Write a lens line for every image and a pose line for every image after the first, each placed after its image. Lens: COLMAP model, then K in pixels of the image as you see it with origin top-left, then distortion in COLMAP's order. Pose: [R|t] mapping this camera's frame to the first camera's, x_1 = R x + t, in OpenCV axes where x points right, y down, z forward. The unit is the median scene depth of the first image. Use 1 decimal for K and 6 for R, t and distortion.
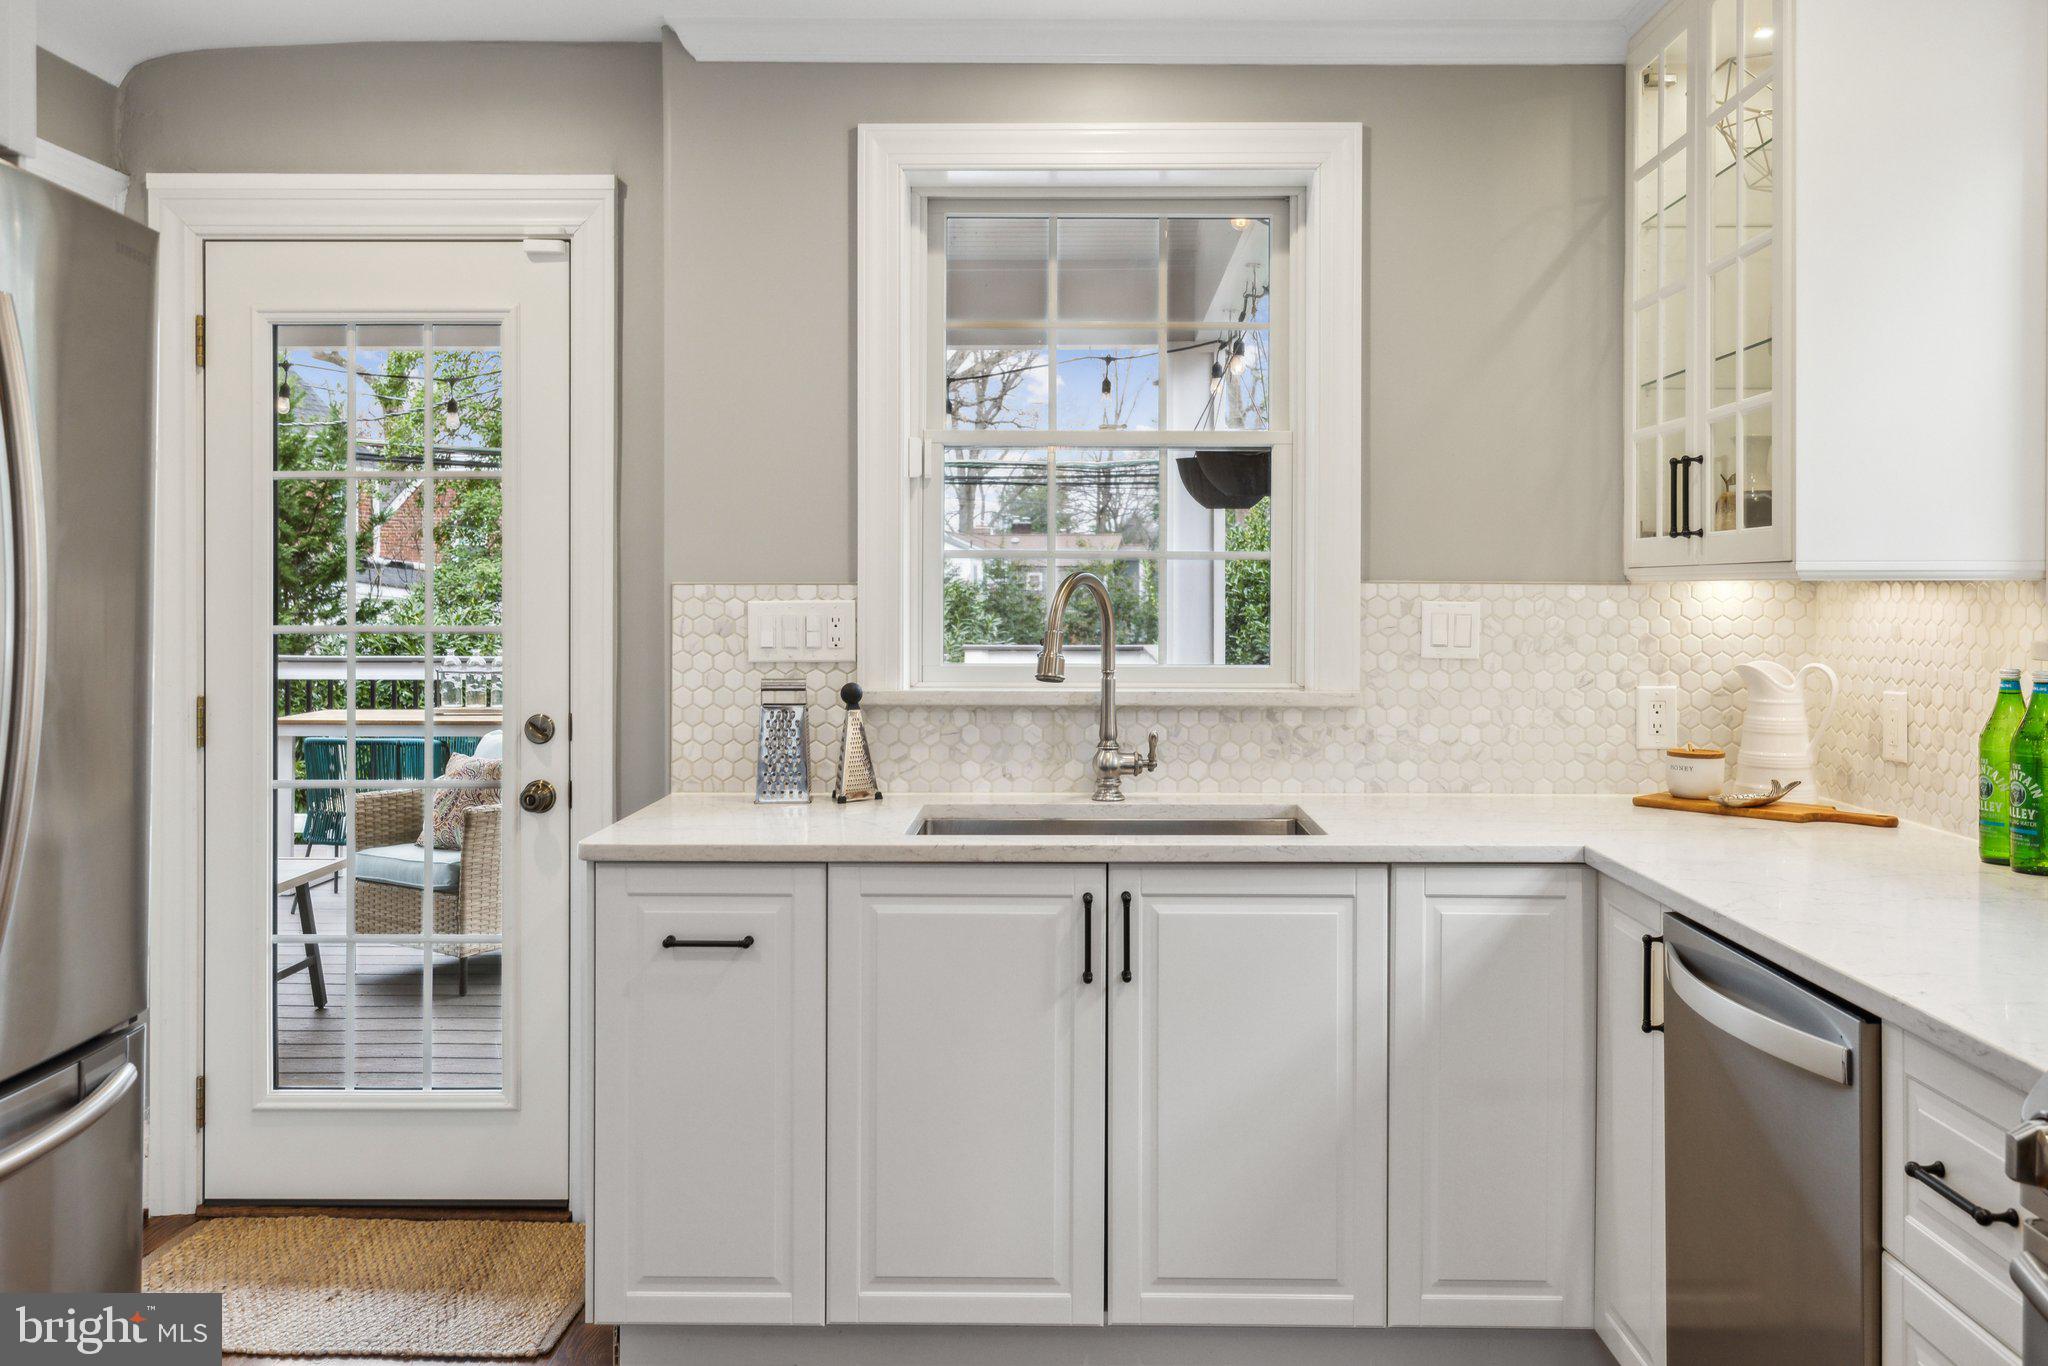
lens RADIAL K [[1674.5, 0, 1054.9], [0, 1674.5, 606.7], [0, 0, 1]] dist [0.006977, 0.012606]
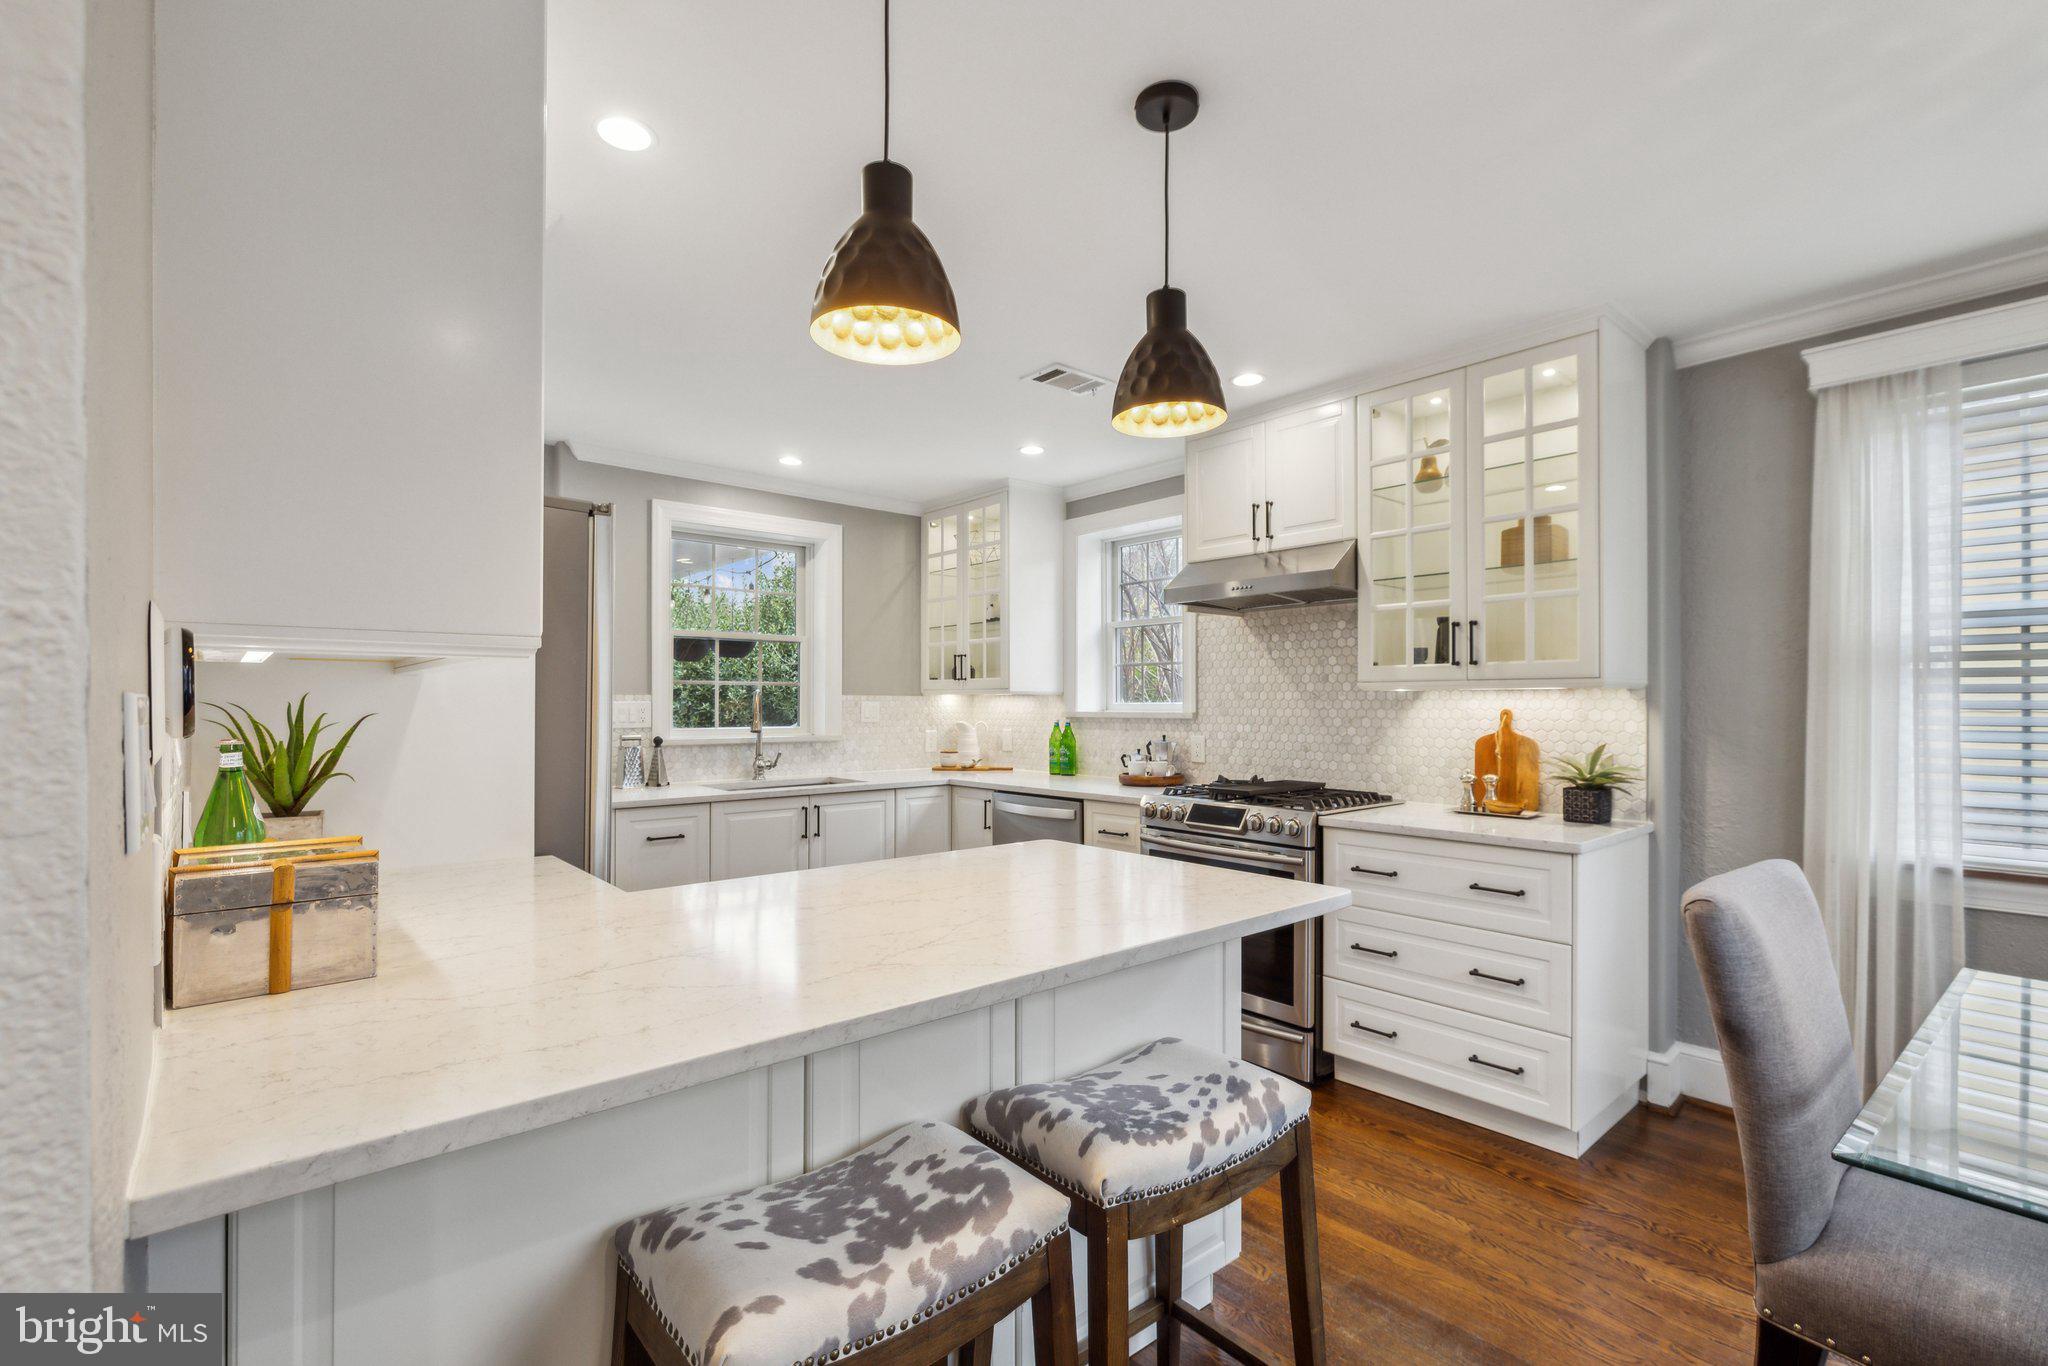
lens RADIAL K [[914.2, 0, 1016.8], [0, 914.2, 703.8], [0, 0, 1]] dist [-0.004098, 0.000381]
pose [[0.753313, -0.001804, 0.657659, -0.574669], [0.007622, 0.999953, -0.005987, 0.011043], [-0.657618, 0.009522, 0.753292, -0.299558]]
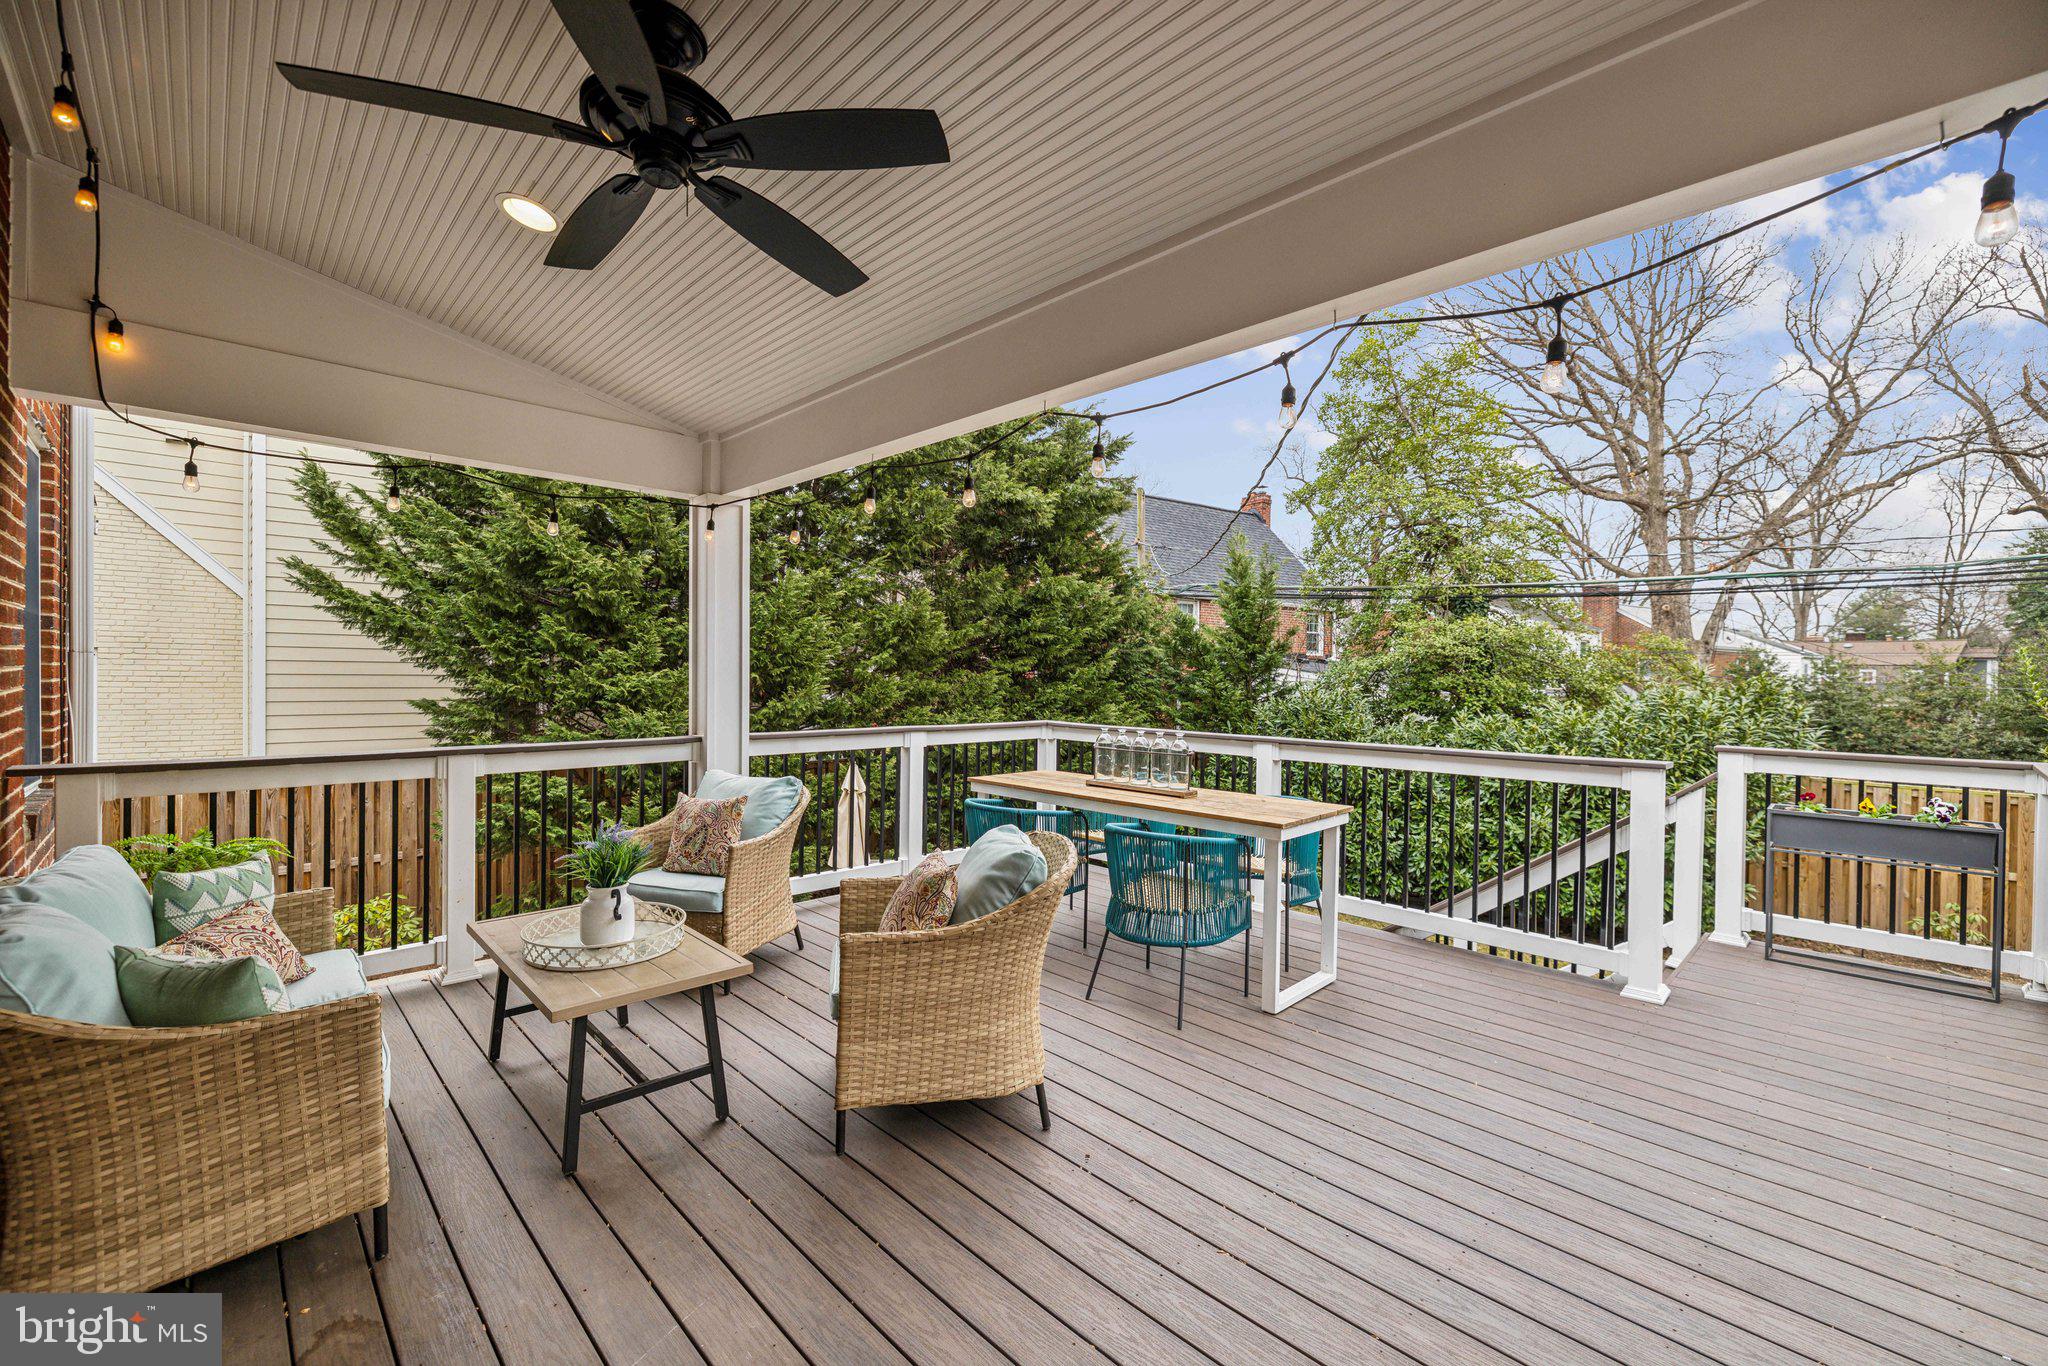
lens RADIAL K [[877.3, 0, 1030.5], [0, 877.3, 685.5], [0, 0, 1]] dist [0.002832, 0.000205]
pose [[0.714593, 0.018441, -0.699297, 0.026731], [-0.019150, 0.999794, 0.006797, -0.010704], [0.699278, 0.008534, 0.714799, 1.248186]]
